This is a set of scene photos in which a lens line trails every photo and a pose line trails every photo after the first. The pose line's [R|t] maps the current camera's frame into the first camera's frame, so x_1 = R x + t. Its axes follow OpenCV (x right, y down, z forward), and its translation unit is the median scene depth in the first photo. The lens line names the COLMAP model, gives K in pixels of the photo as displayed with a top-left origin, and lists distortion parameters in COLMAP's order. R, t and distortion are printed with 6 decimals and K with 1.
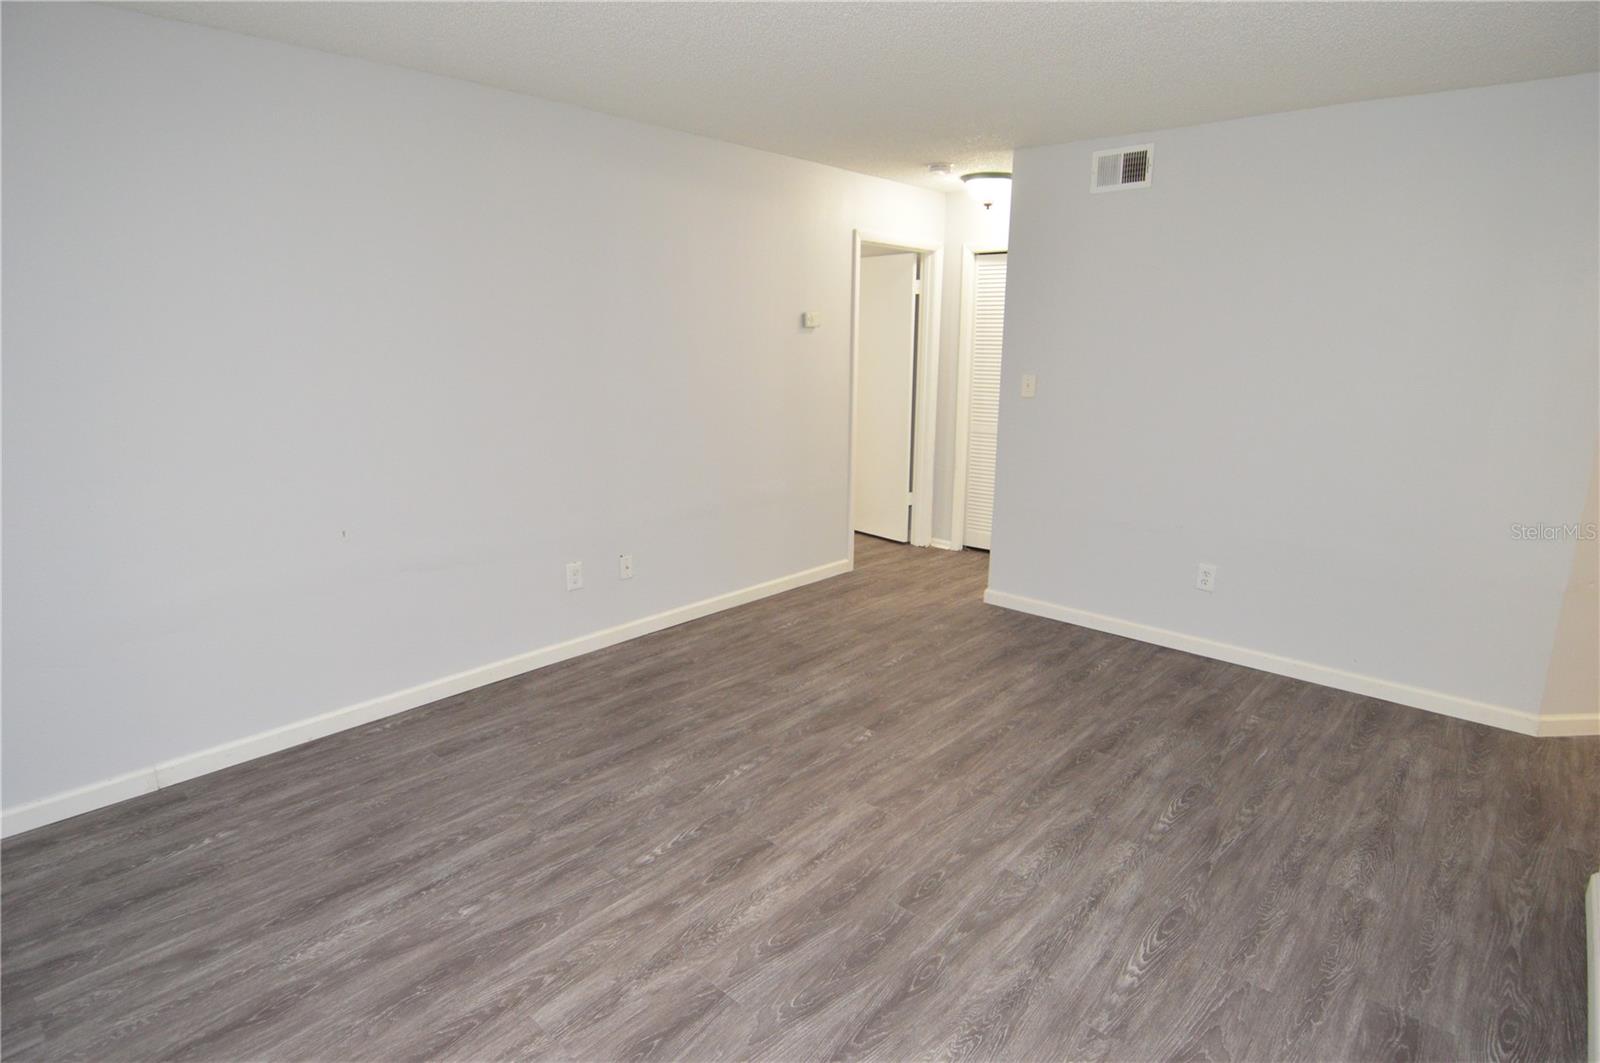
lens RADIAL K [[854.5, 0, 812.6], [0, 854.5, 544.6], [0, 0, 1]] dist [0.013640, -0.024639]
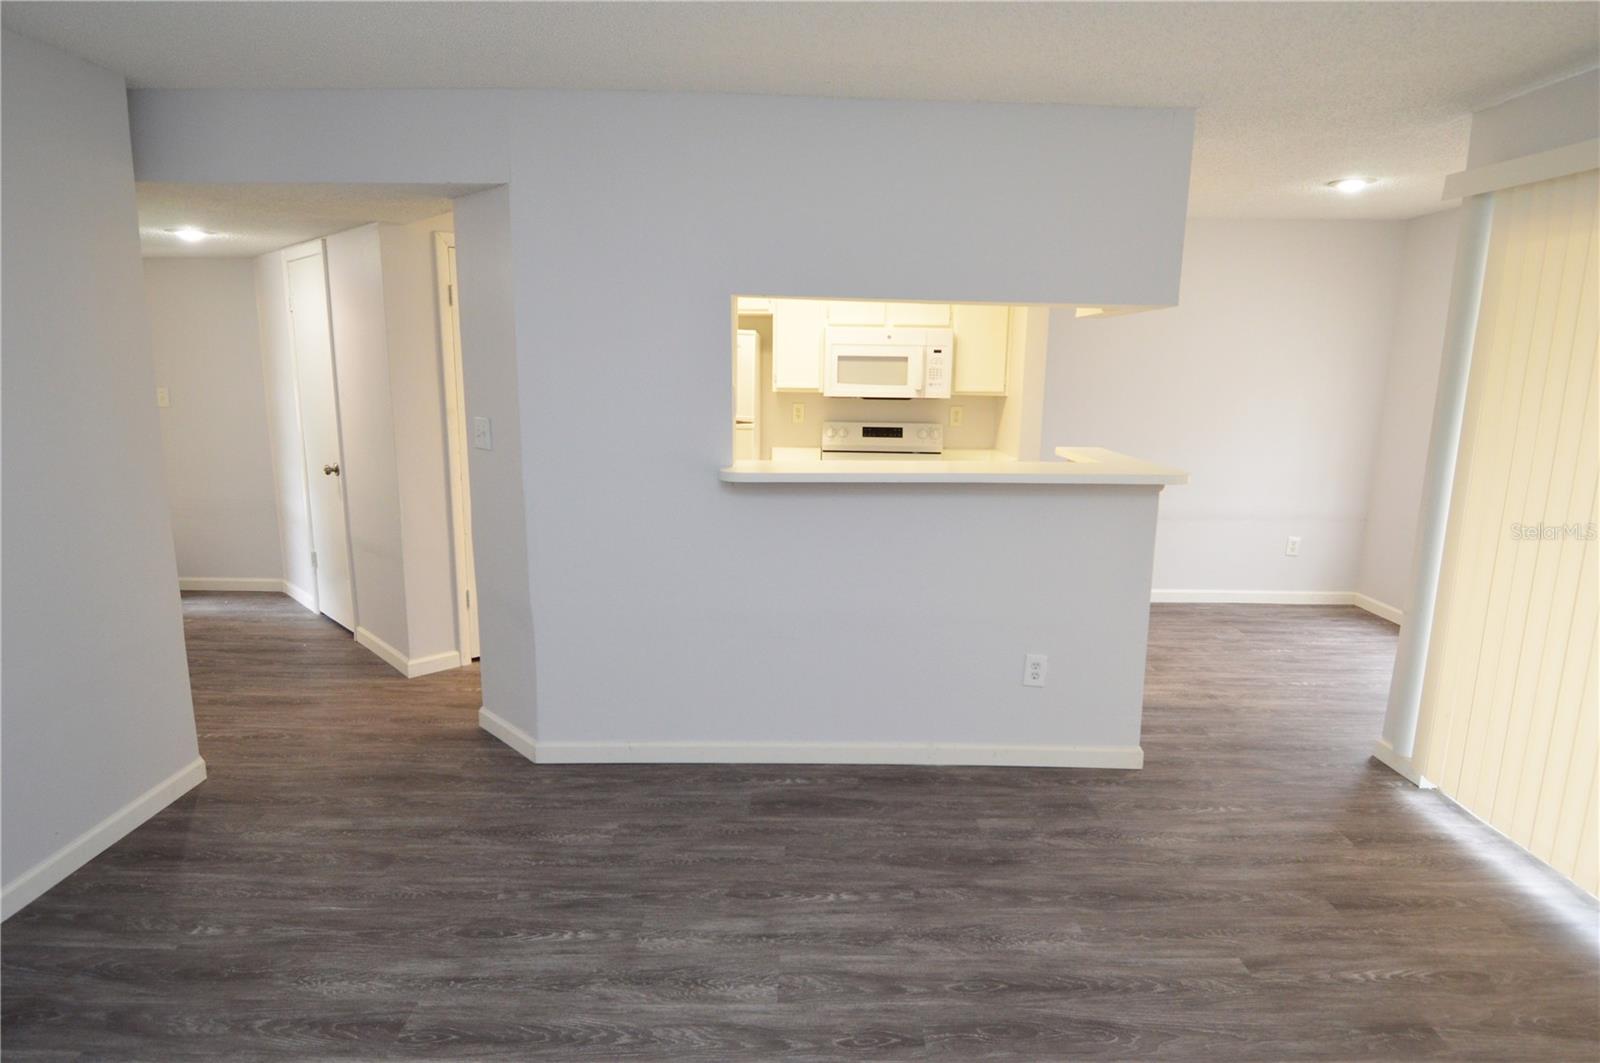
lens RADIAL K [[854.5, 0, 802.7], [0, 854.5, 538.6], [0, 0, 1]] dist [0.013640, -0.024639]
pose [[-0.658464, -0.163470, 0.734645, -0.305375], [0.168092, 0.919526, 0.355271, -0.307095], [-0.733601, 0.357421, -0.577996, 1.182926]]
